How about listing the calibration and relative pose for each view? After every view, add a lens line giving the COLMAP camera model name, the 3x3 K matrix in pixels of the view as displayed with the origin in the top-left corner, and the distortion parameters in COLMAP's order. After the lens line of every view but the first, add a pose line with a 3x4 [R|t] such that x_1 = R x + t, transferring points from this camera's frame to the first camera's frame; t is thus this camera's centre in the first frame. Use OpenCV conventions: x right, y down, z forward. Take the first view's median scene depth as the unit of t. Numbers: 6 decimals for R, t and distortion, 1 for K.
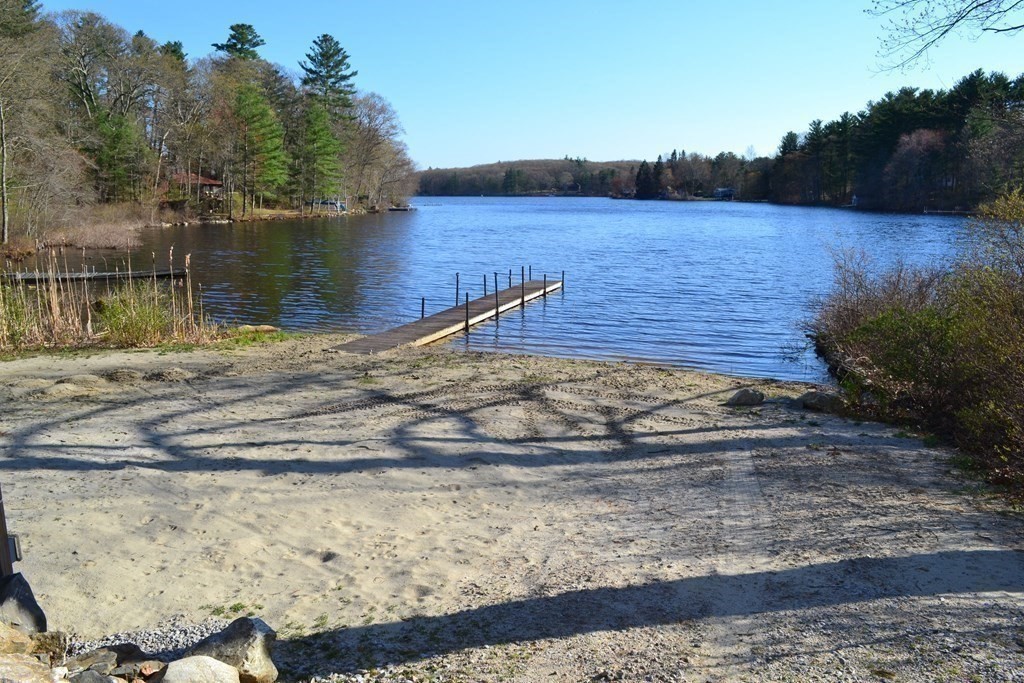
lens RADIAL K [[799.6, 0, 512.9], [0, 799.6, 340.9], [0, 0, 1]] dist [-0.004353, -0.000339]
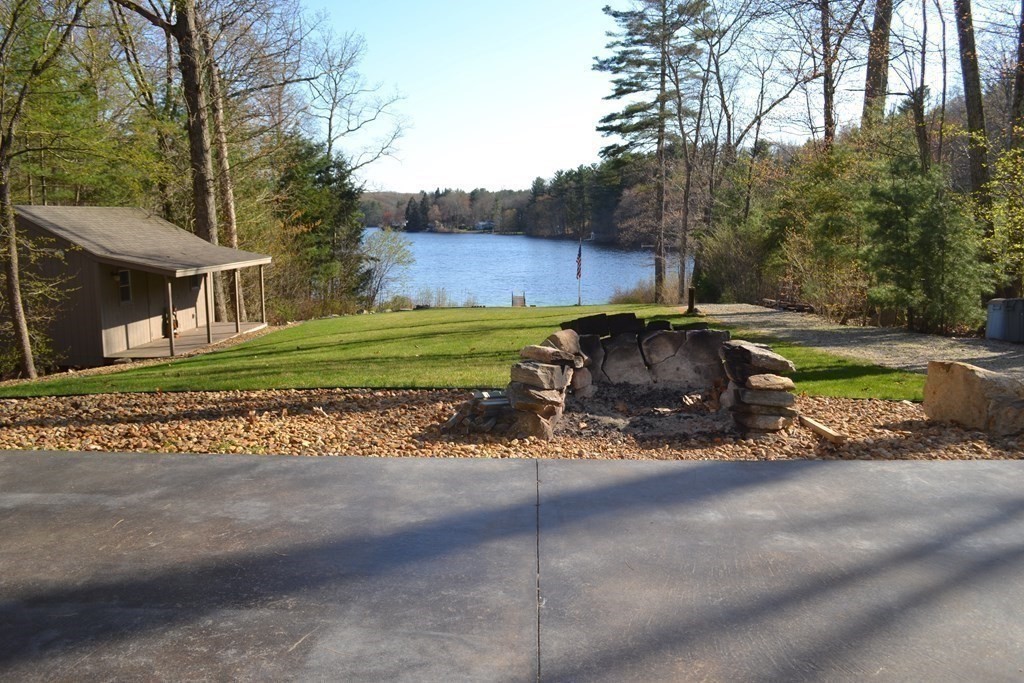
lens RADIAL K [[799.6, 0, 511.6], [0, 799.6, 340.5], [0, 0, 1]] dist [-0.004353, -0.000339]
pose [[0.952658, -0.052620, 0.299456, -0.066056], [0.062104, 0.997822, -0.022235, 0.008763], [-0.297633, 0.039780, 0.953851, -0.130695]]
